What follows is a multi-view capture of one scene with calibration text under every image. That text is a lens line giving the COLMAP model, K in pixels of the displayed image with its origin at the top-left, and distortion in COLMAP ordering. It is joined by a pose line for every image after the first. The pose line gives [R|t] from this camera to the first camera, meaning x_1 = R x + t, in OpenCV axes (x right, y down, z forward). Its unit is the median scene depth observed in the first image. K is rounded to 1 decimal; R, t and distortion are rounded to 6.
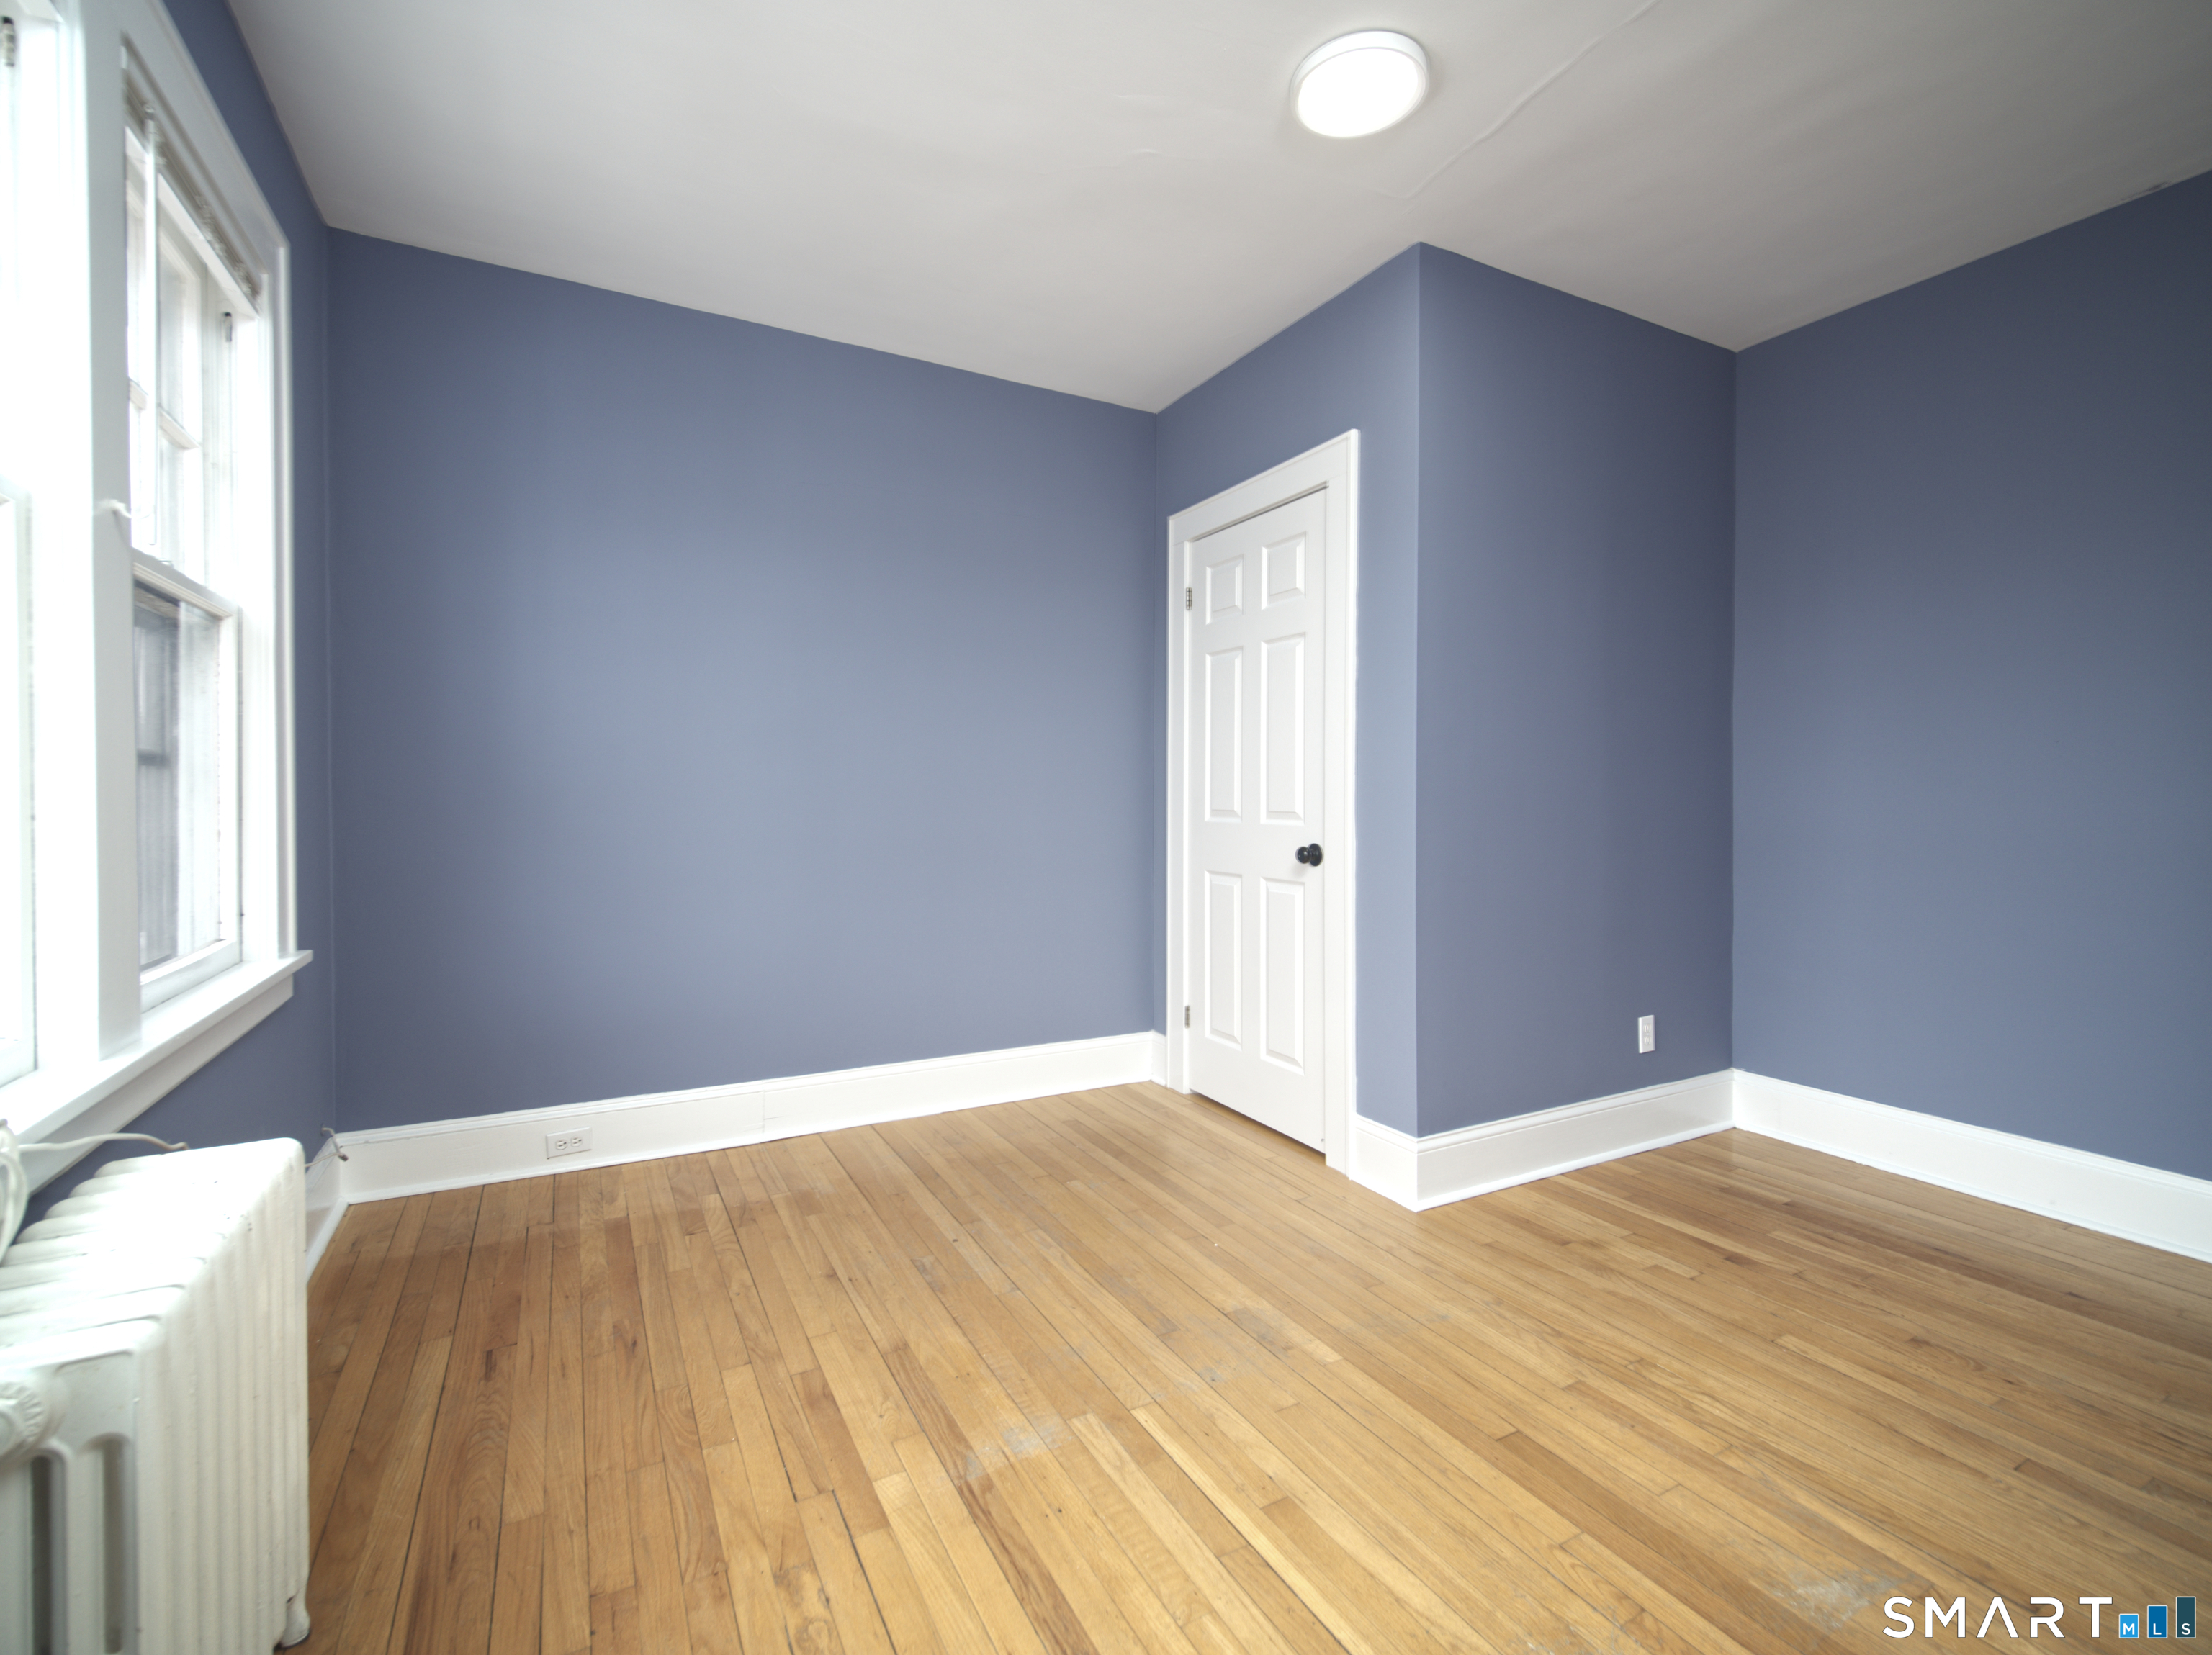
lens RADIAL K [[990.7, 0, 1096.3], [0, 990.7, 799.0], [0, 0, 1]] dist [0.001651, -0.002097]
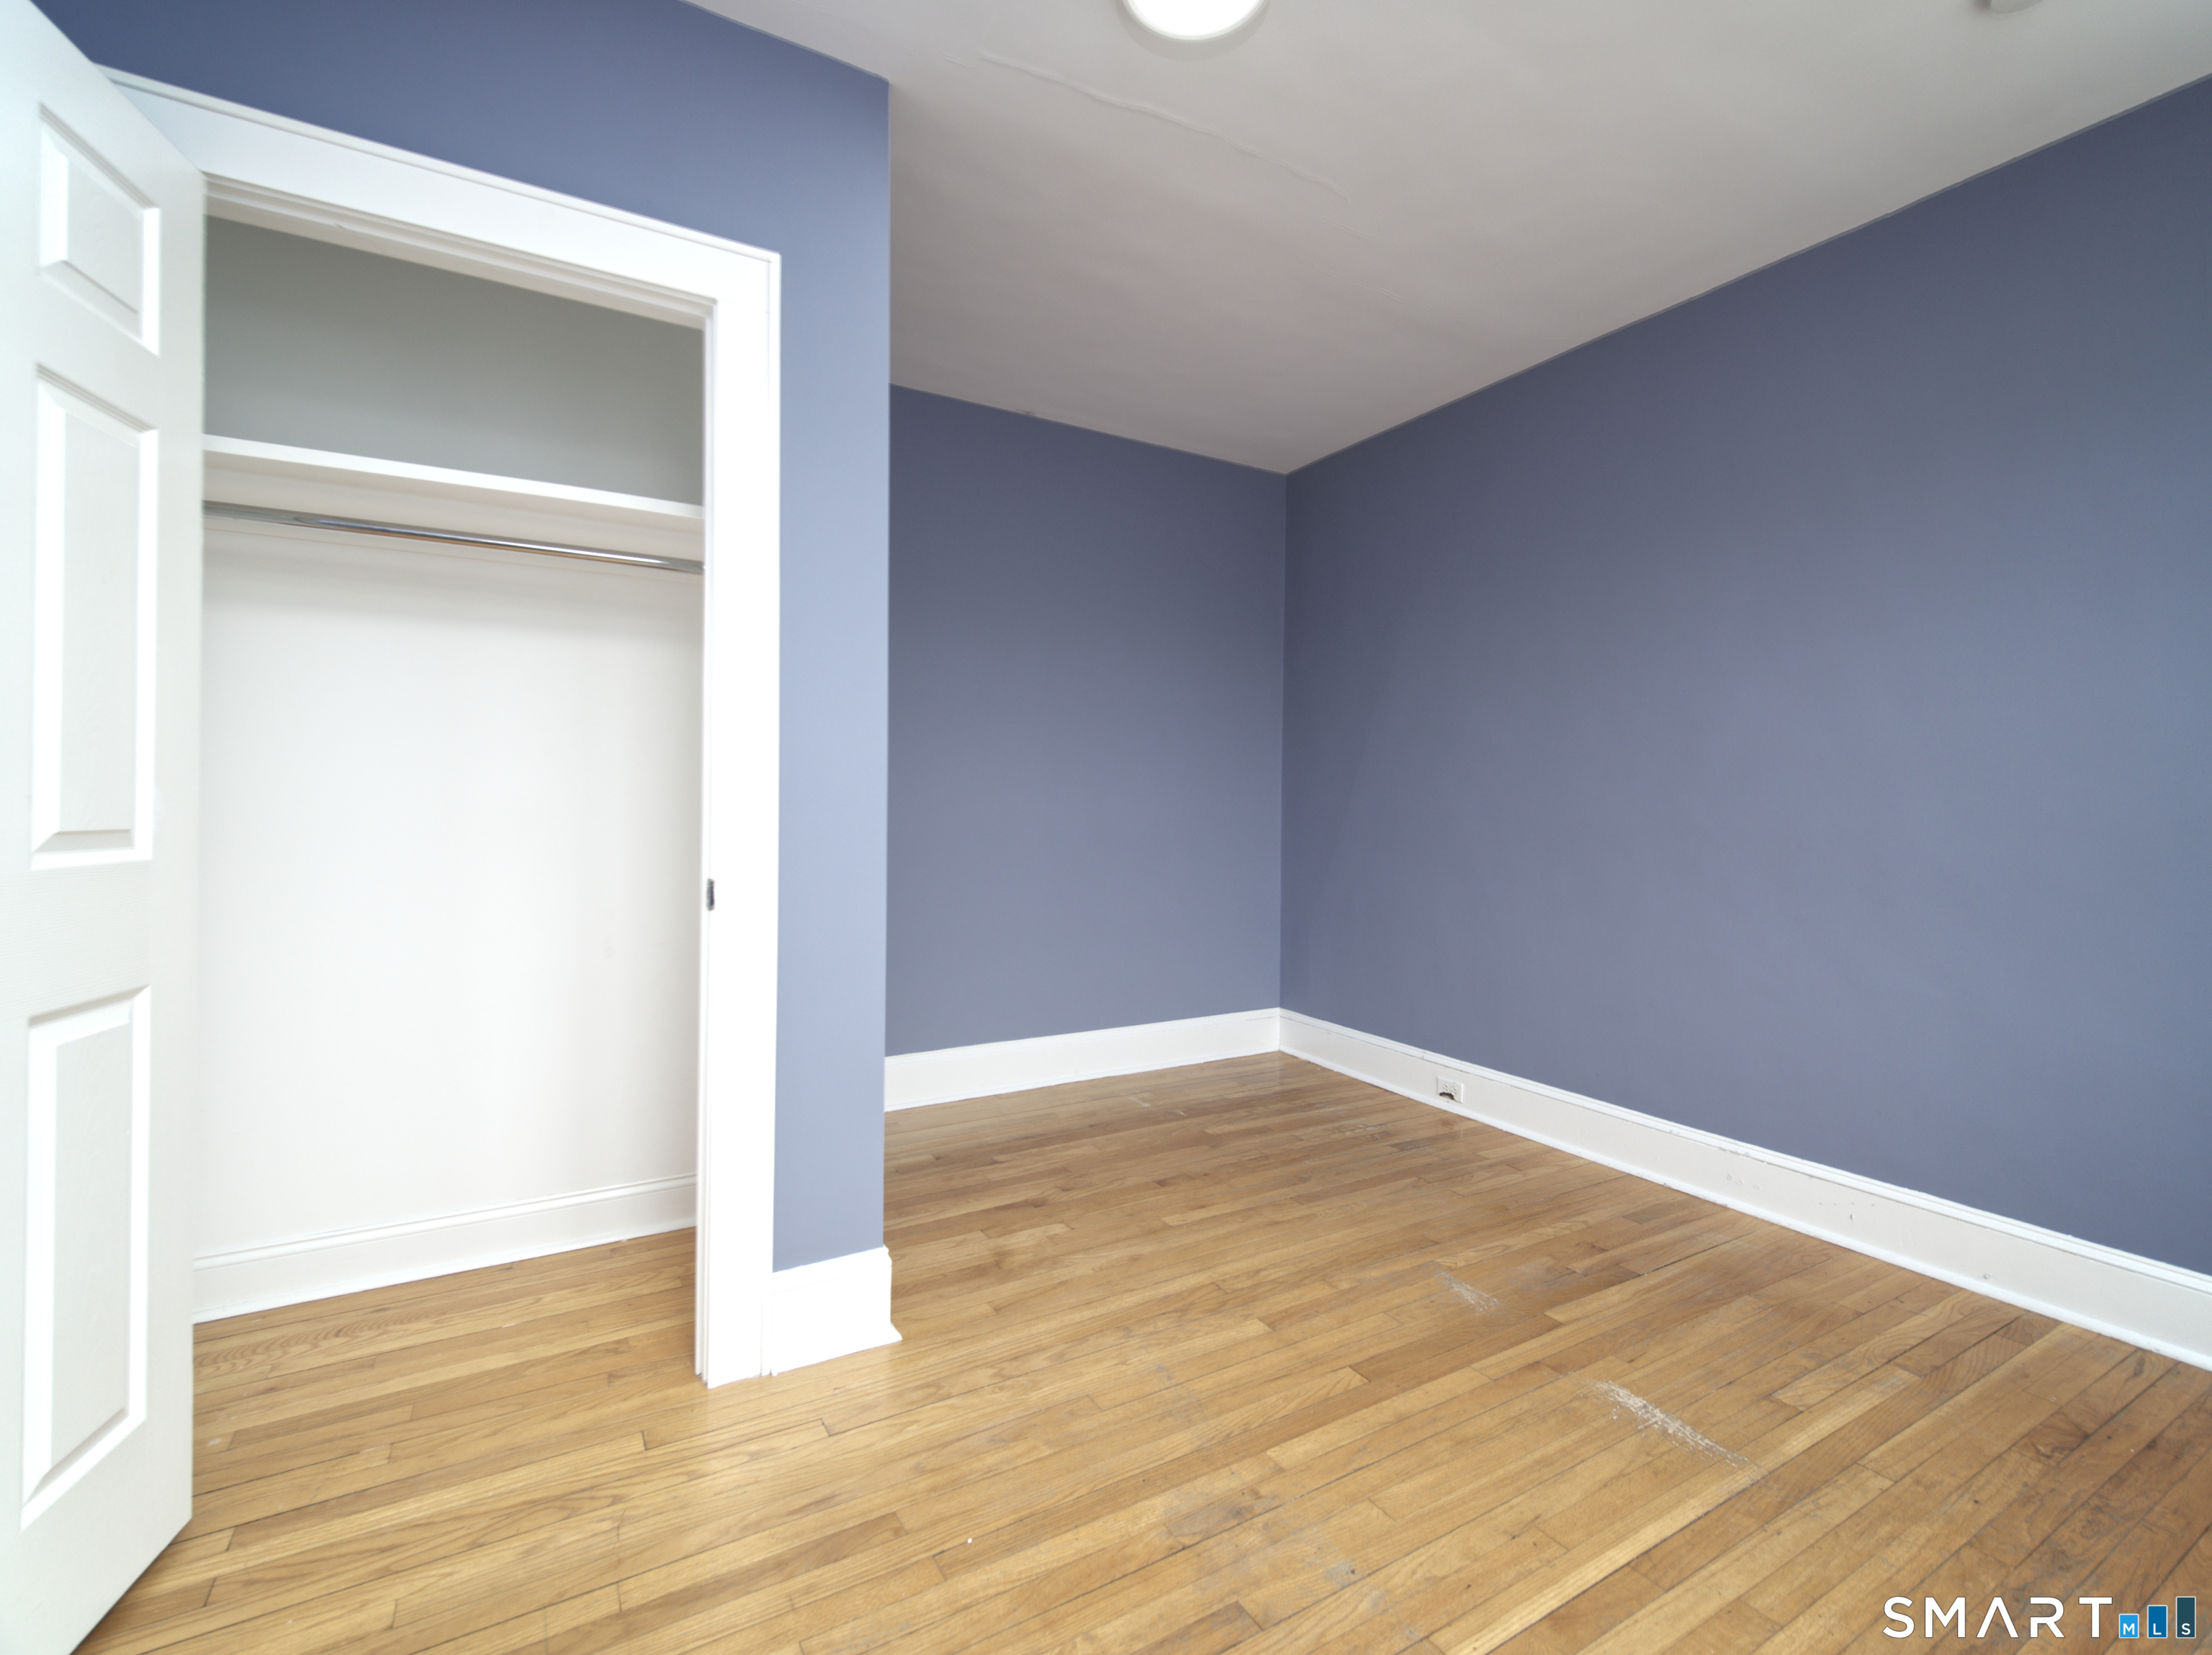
lens RADIAL K [[1037.4, 0, 1105.2], [0, 1037.4, 822.6], [0, 0, 1]] dist [0.000818, -0.000496]
pose [[-0.054701, -0.025580, 0.998175, -0.540889], [-0.000830, 0.999673, 0.025573, 0.010358], [-0.998502, 0.000570, -0.054704, 1.059182]]
